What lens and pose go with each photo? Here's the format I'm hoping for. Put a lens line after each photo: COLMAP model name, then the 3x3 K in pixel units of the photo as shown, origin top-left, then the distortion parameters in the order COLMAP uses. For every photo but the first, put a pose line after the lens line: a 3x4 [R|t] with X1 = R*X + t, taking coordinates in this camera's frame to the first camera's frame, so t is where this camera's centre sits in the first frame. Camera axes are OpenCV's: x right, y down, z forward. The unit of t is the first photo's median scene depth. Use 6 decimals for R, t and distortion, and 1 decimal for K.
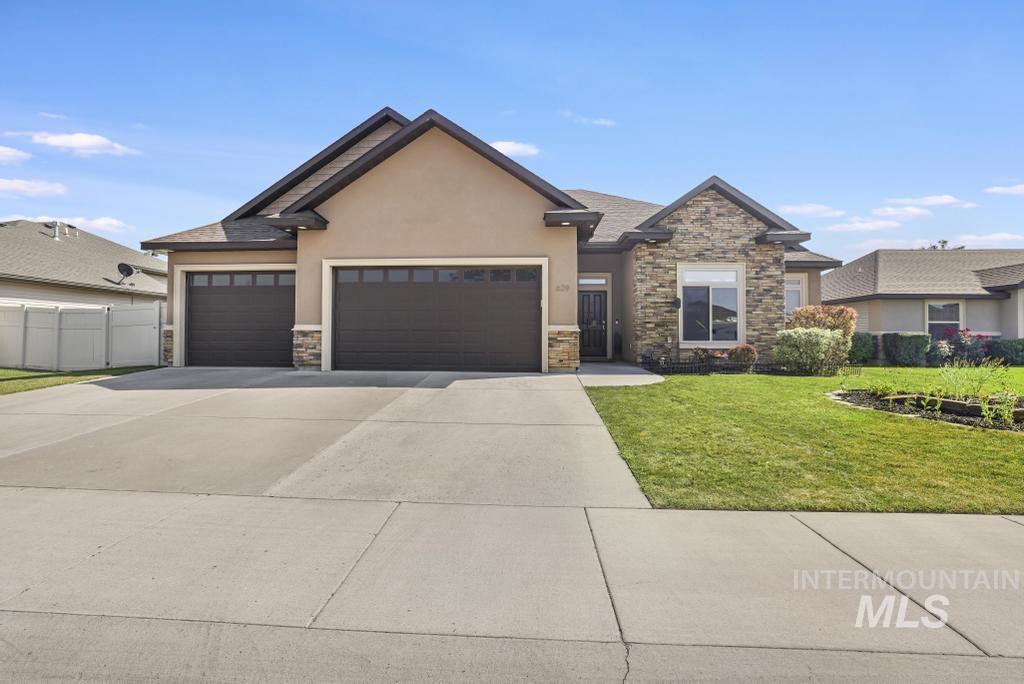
lens RADIAL K [[440.0, 0, 510.4], [0, 440.0, 333.7], [0, 0, 1]] dist [-0.048778, 0.019412]
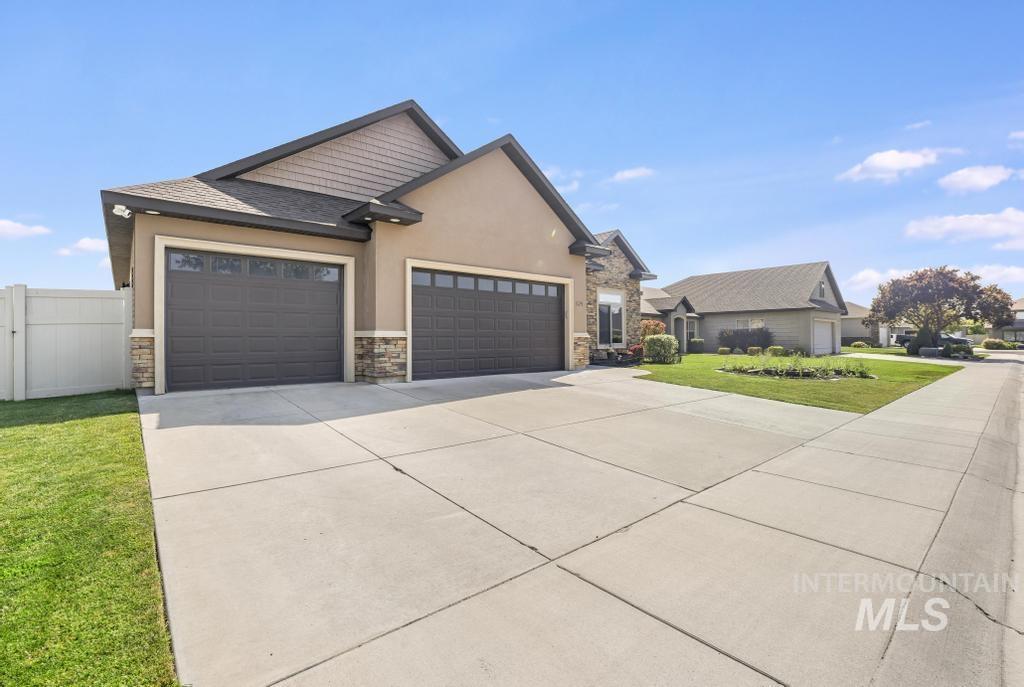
lens RADIAL K [[458.2, 0, 512.0], [0, 458.2, 343.5], [0, 0, 1]] dist [-0.051597, 0.000035]
pose [[0.714281, -0.013251, 0.699734, -0.864216], [0.006021, 0.999900, 0.012788, -0.004629], [-0.699834, -0.004921, 0.714289, 0.161230]]
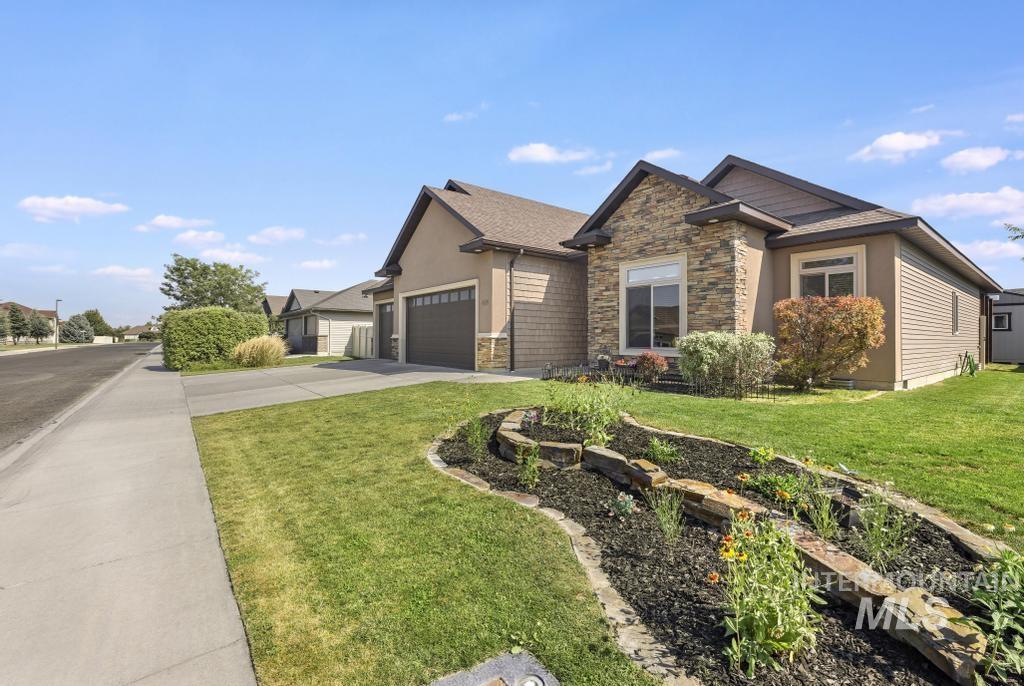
lens RADIAL K [[440.0, 0, 510.4], [0, 440.0, 334.7], [0, 0, 1]] dist [-0.048778, 0.019412]
pose [[0.661964, -0.009369, -0.749477, 0.970404], [0.002472, 0.999944, -0.010316, -0.001009], [0.749531, 0.004976, 0.661950, 0.218262]]
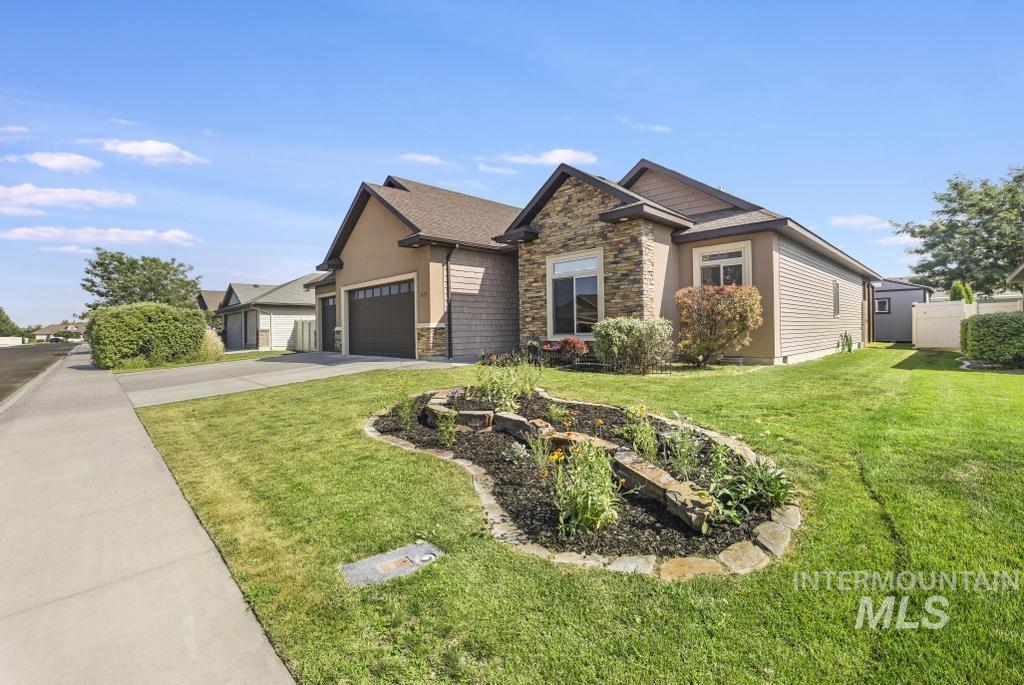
lens RADIAL K [[439.5, 0, 501.9], [0, 439.5, 331.2], [0, 0, 1]] dist [-0.047489, 0.019443]
pose [[0.731132, -0.015165, -0.682067, 1.048417], [0.022847, 0.999736, 0.002263, 0.006208], [0.681853, -0.017238, 0.731286, 0.188003]]
